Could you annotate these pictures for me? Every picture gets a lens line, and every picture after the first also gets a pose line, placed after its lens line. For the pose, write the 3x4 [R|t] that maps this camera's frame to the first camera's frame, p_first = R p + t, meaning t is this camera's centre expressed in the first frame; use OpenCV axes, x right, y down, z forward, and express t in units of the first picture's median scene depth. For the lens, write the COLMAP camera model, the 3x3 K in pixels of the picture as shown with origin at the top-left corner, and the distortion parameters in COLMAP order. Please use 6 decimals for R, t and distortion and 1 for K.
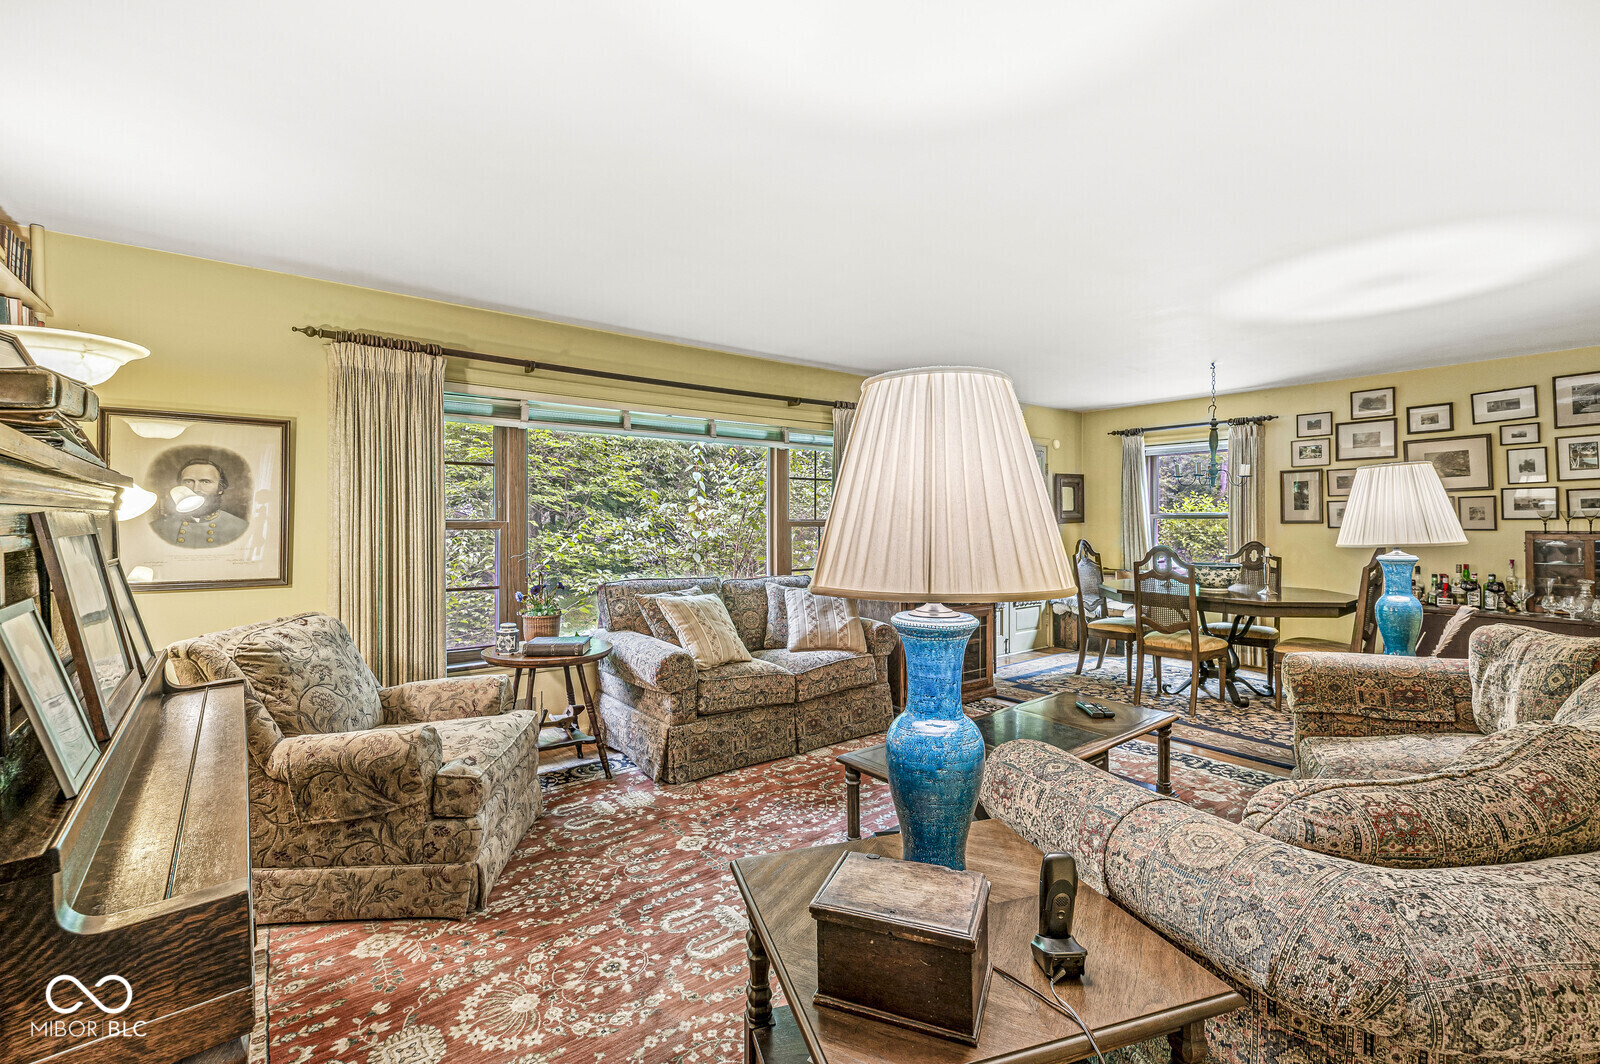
lens RADIAL K [[697.1, 0, 806.2], [0, 697.1, 525.9], [0, 0, 1]] dist [-0.002664, 0.000549]
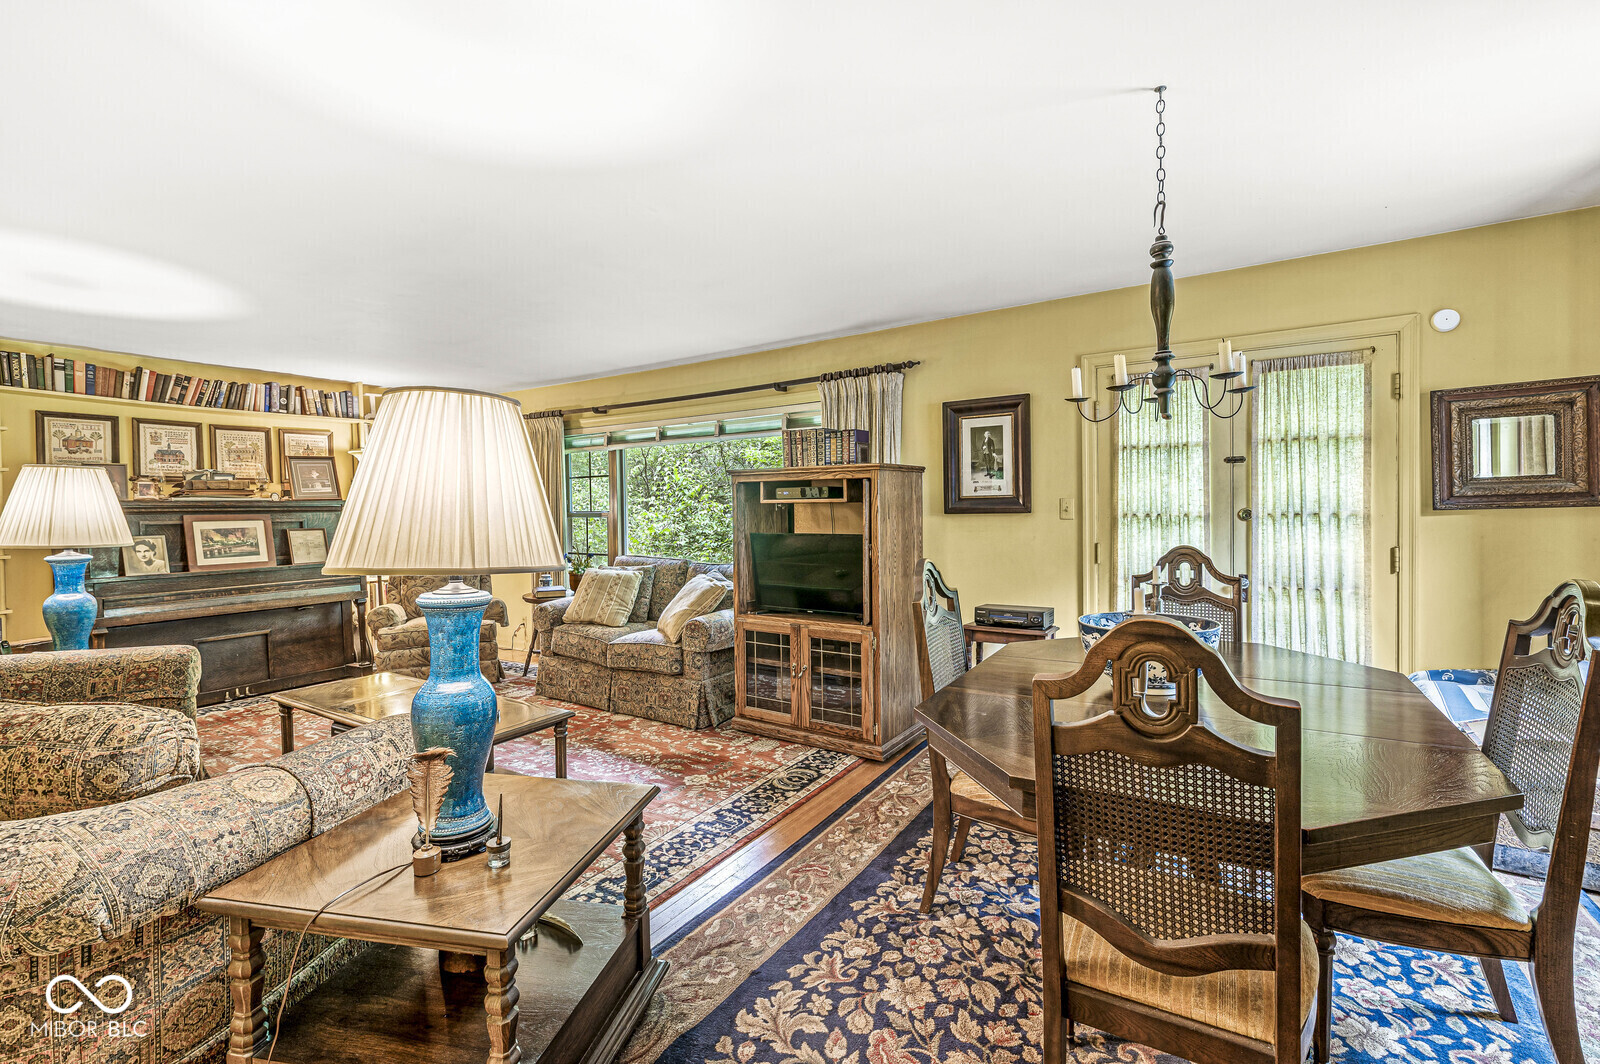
lens RADIAL K [[697.1, 0, 793.7], [0, 697.1, 526.3], [0, 0, 1]] dist [-0.002664, 0.000549]
pose [[0.314651, 0.023546, -0.948915, 1.165072], [0.006328, 0.999618, 0.026902, -0.013591], [0.949186, -0.014470, 0.314382, 0.907361]]
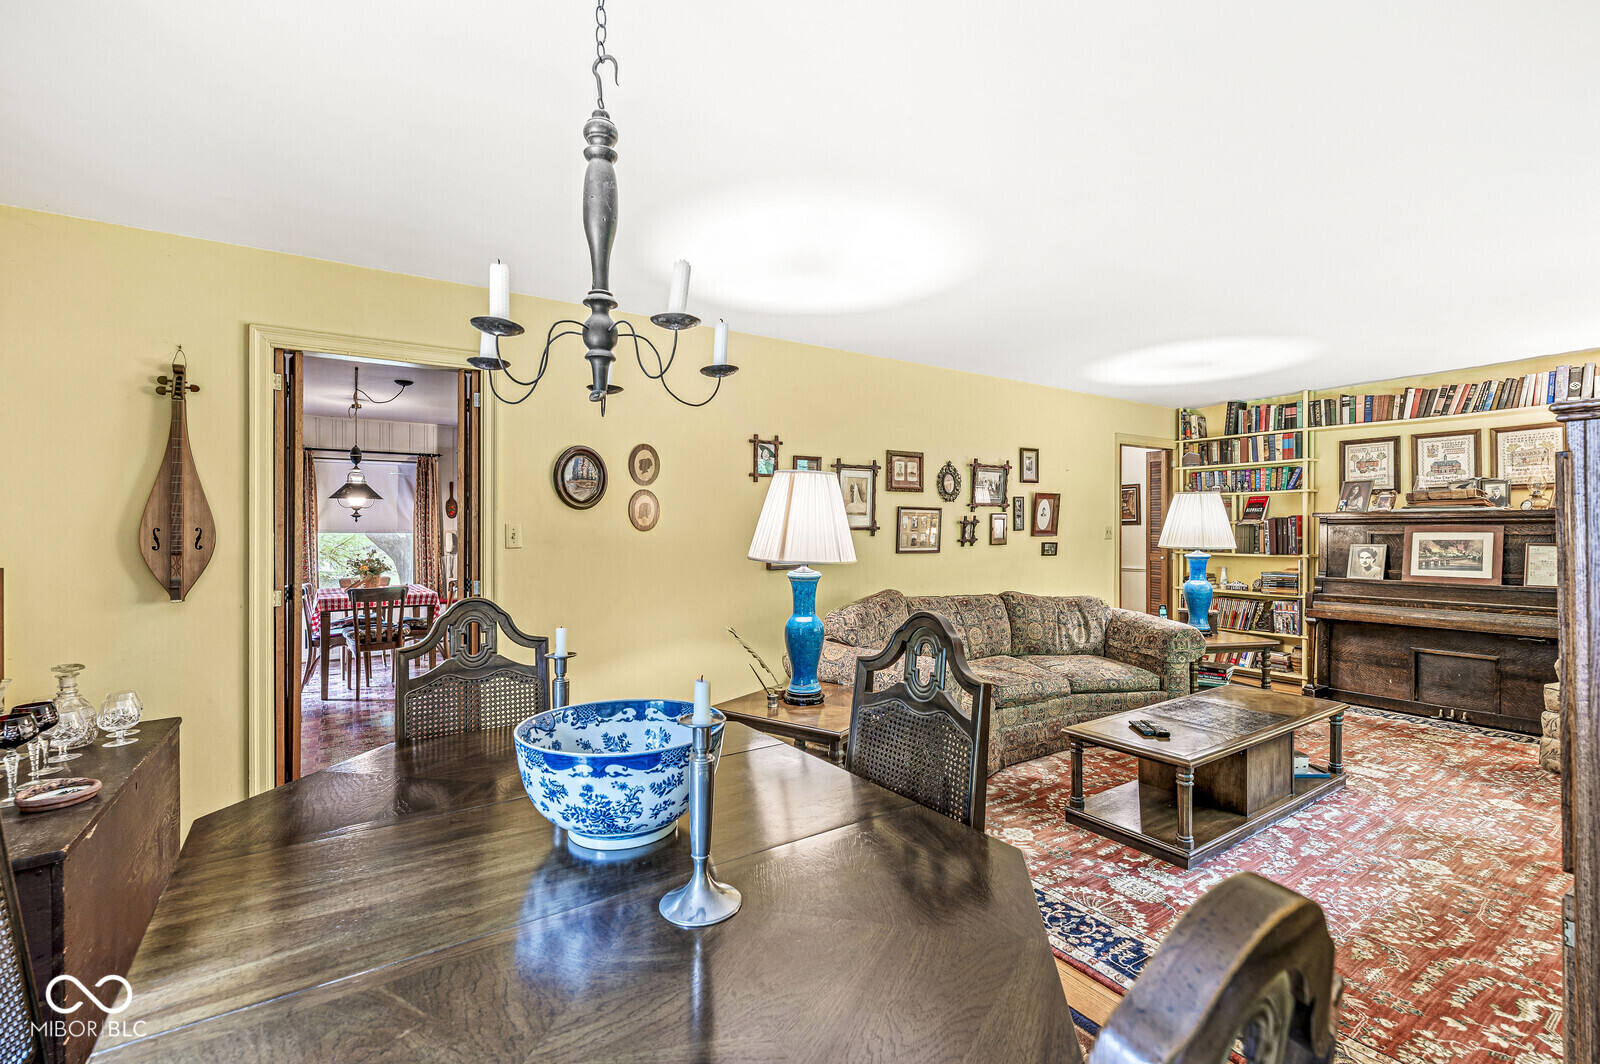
lens RADIAL K [[697.1, 0, 808.2], [0, 697.1, 525.1], [0, 0, 1]] dist [-0.002664, 0.000549]
pose [[-0.996591, 0.008034, 0.082114, 0.651732], [0.008081, 0.999967, 0.000238, -0.017470], [-0.082110, 0.000901, -0.996623, 1.625051]]
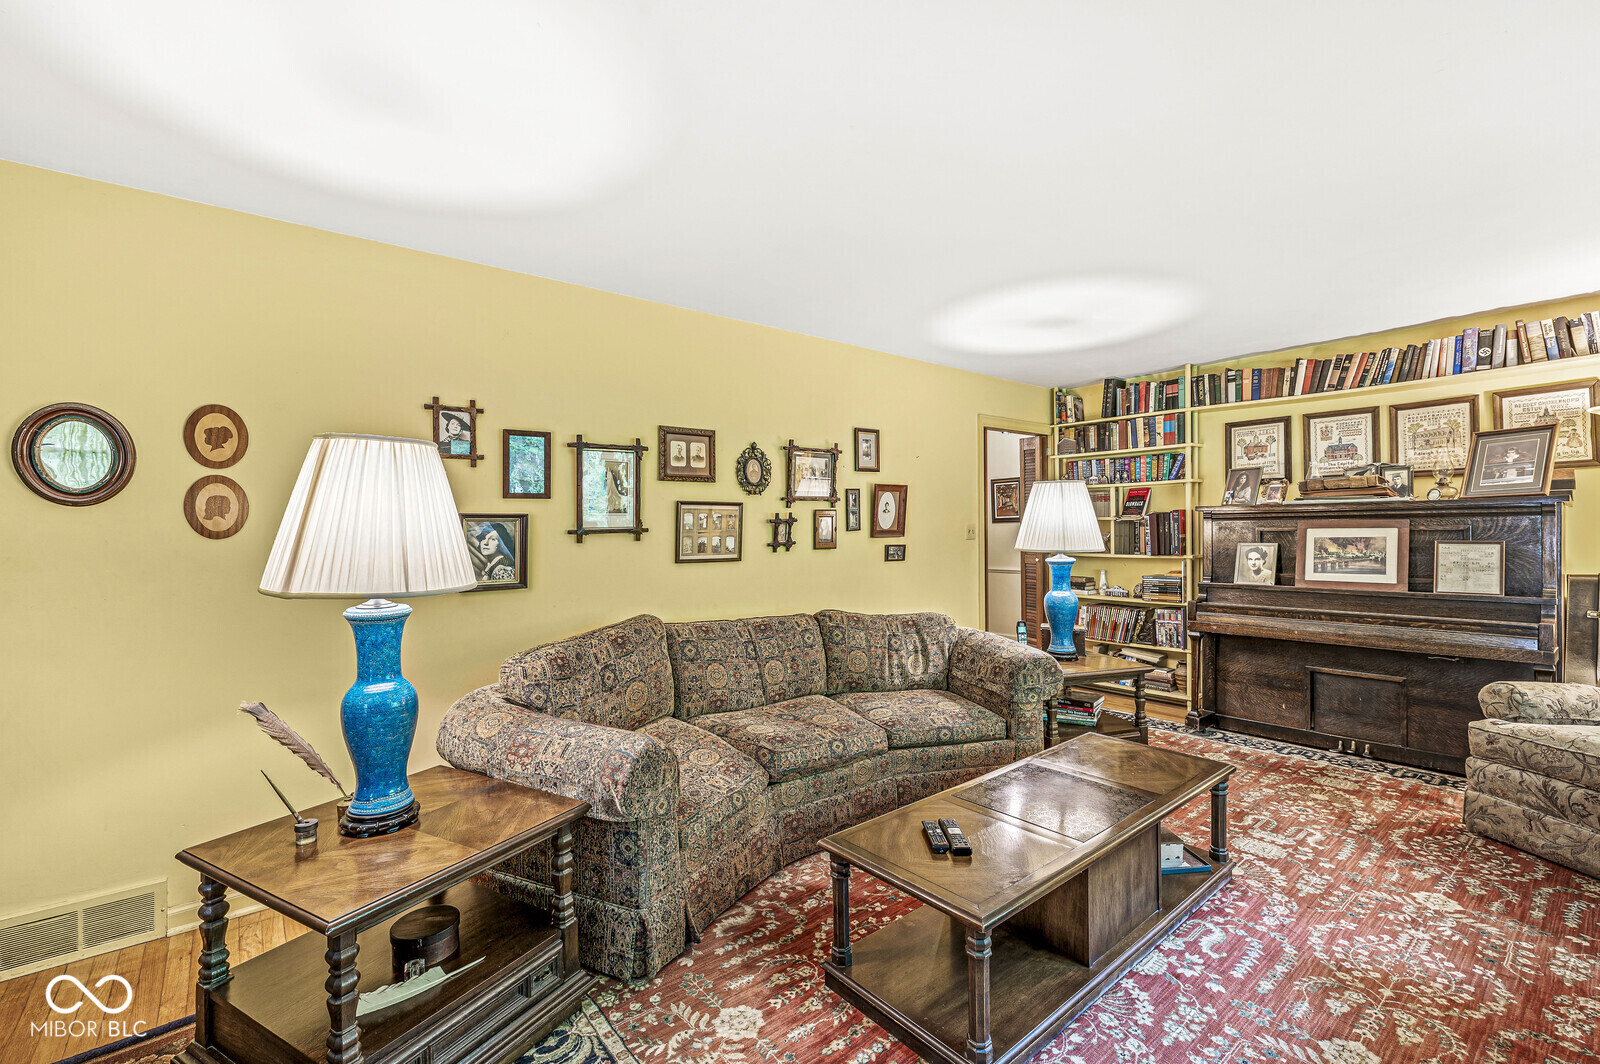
lens RADIAL K [[697.1, 0, 804.9], [0, 697.1, 524.8], [0, 0, 1]] dist [-0.002664, 0.000549]
pose [[-0.999657, 0.017218, -0.019756, 0.445787], [0.017180, 0.999850, 0.002086, -0.016062], [0.019789, 0.001745, -0.999803, 1.319841]]
